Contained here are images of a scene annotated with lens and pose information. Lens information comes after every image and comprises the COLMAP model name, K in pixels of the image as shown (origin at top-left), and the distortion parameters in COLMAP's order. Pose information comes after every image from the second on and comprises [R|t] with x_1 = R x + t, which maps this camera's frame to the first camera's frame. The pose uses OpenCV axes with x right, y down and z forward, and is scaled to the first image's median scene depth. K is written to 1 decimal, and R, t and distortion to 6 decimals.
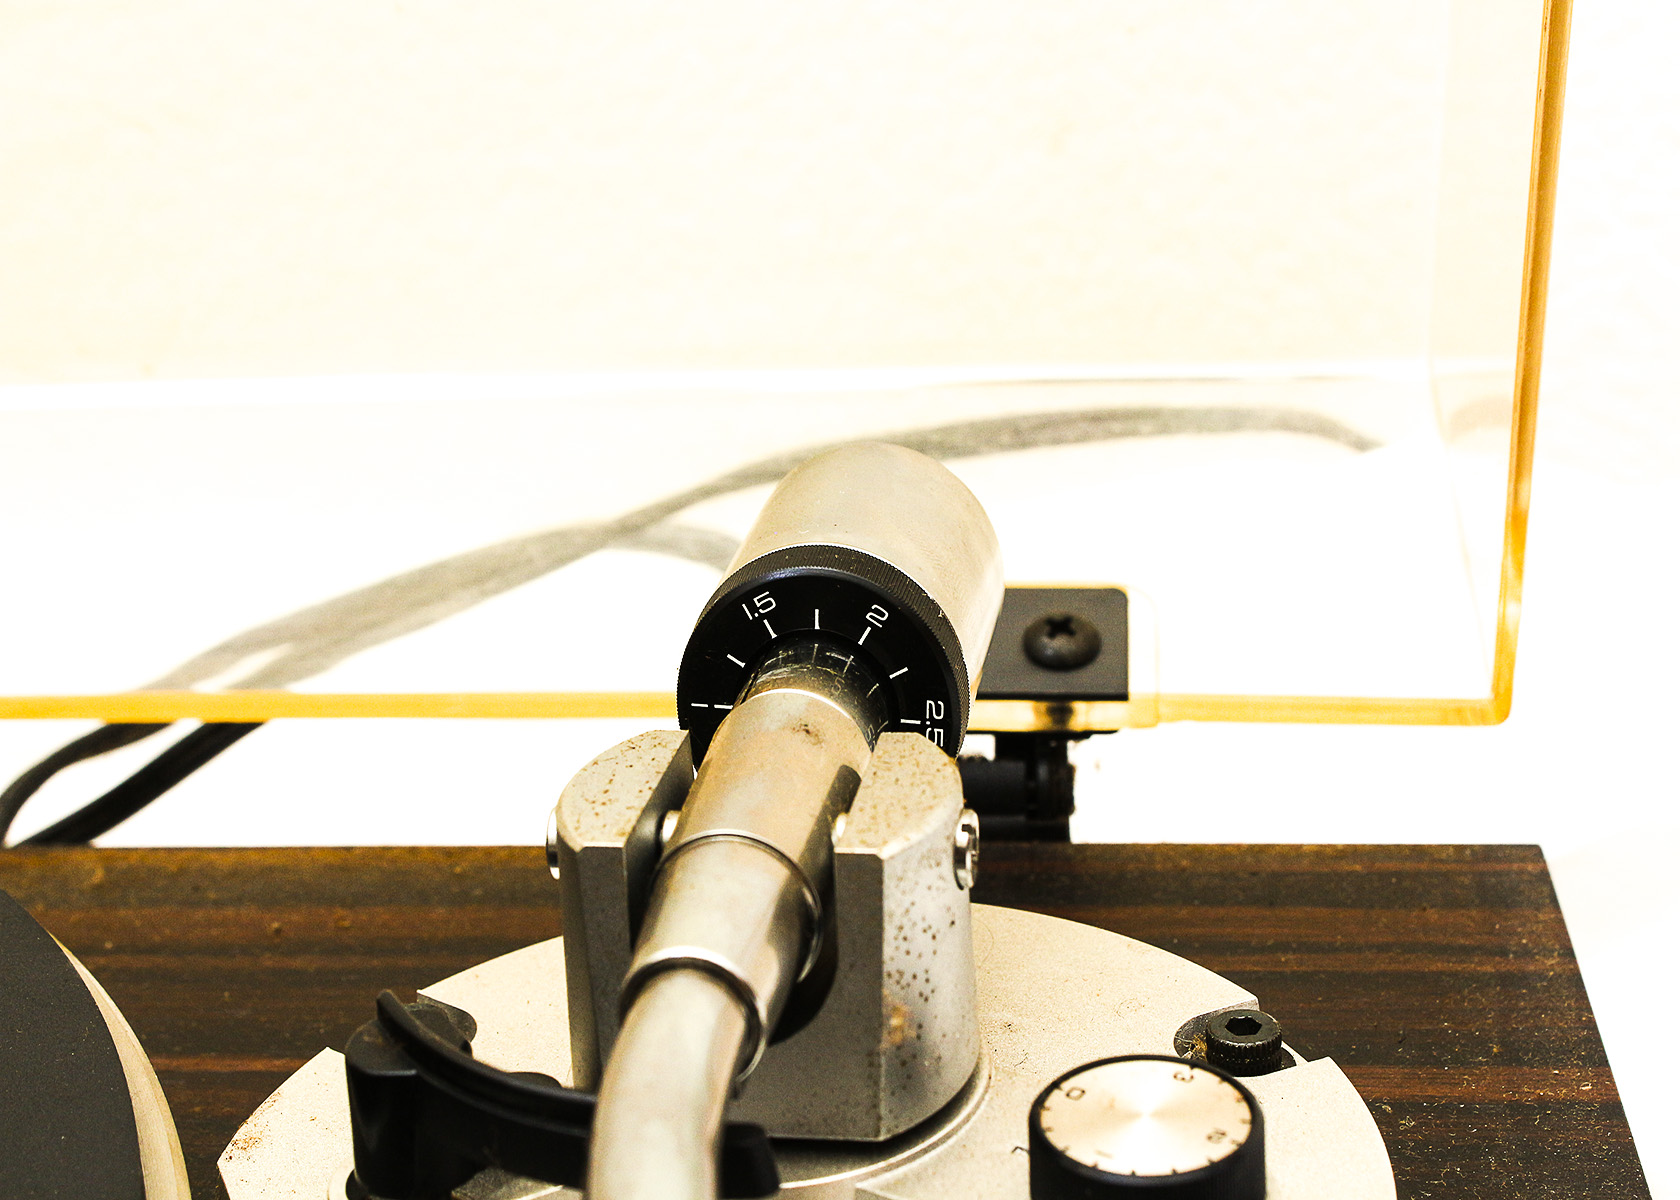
lens RADIAL K [[2872.6, 0, 840.0], [0, 2872.6, 600.0], [0, 0, 1]] dist [0.006227, 0.308607]
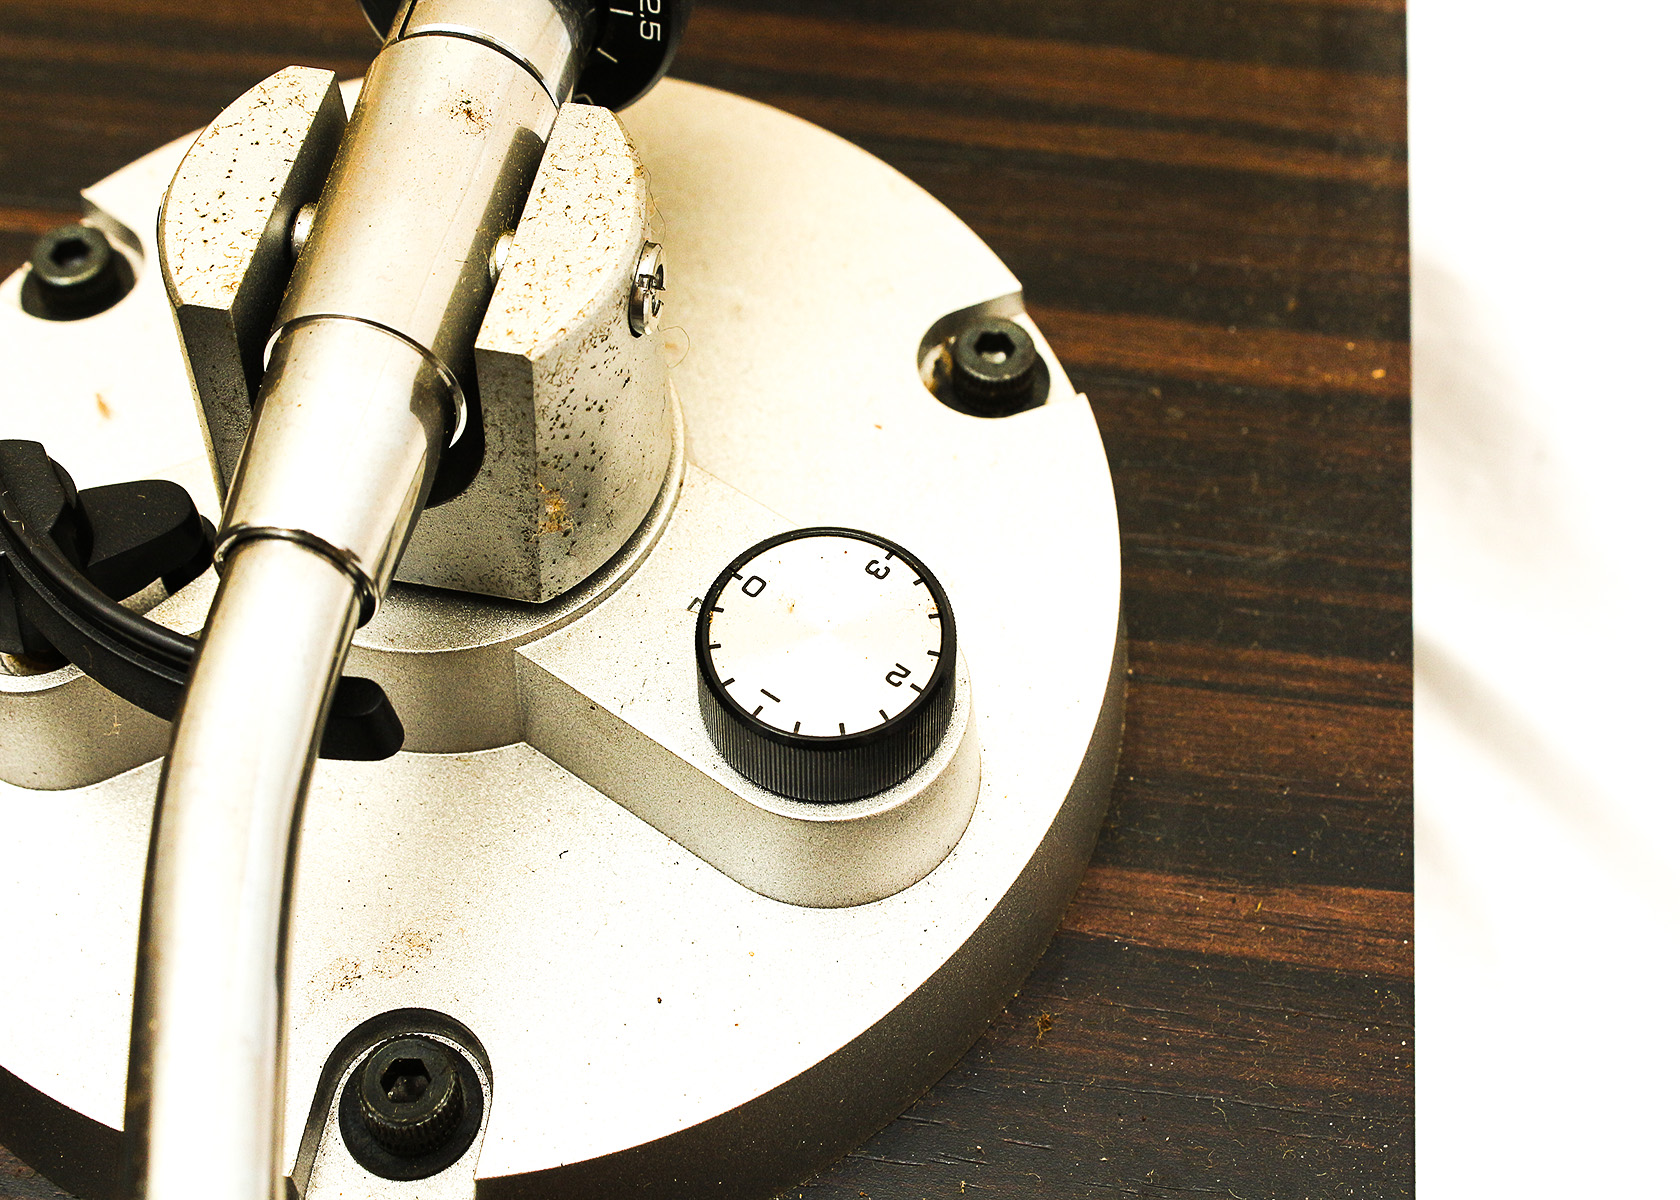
lens RADIAL K [[2872.6, 0, 840.0], [0, 2872.6, 600.0], [0, 0, 1]] dist [0.006227, 0.308607]
pose [[0.998790, 0.041213, 0.026842, 0.080009], [-0.049159, 0.853680, 0.518472, -0.273020], [-0.001546, -0.519164, 0.854673, 0.220610]]
